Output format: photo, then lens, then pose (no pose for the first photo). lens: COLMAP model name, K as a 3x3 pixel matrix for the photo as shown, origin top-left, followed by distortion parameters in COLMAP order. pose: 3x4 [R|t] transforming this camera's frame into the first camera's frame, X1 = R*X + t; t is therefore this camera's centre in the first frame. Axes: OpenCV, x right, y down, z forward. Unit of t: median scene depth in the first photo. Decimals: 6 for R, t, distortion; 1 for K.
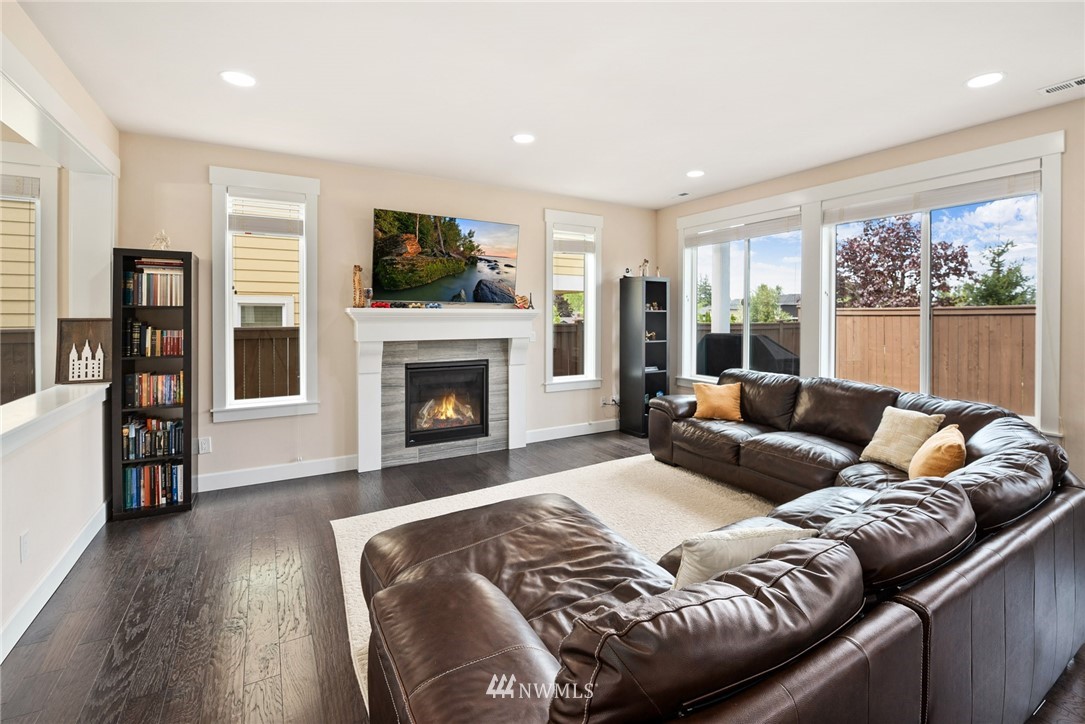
lens RADIAL K [[470.5, 0, 516.1], [0, 470.5, 320.0], [0, 0, 1]] dist [0.016435, -0.008178]
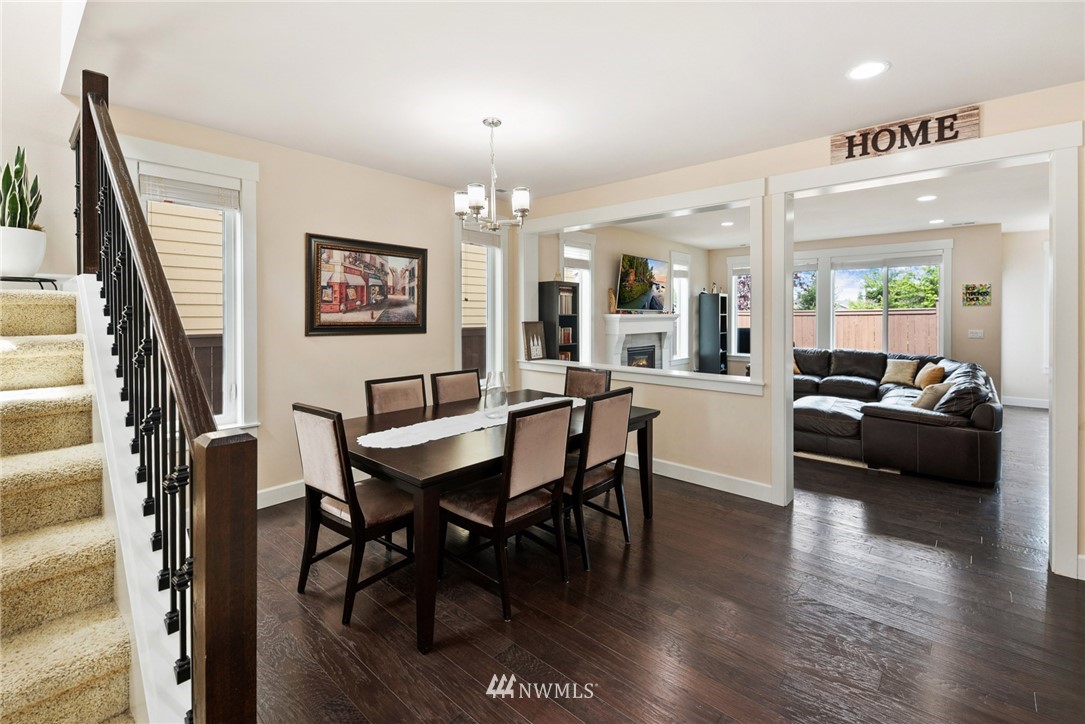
lens RADIAL K [[470.5, 0, 515.5], [0, 470.5, 316.7], [0, 0, 1]] dist [0.016435, -0.008178]
pose [[0.956131, -0.006182, 0.292873, -1.043202], [0.008760, 0.999934, -0.007492, -0.007088], [-0.292807, 0.009729, 0.956122, -0.421029]]
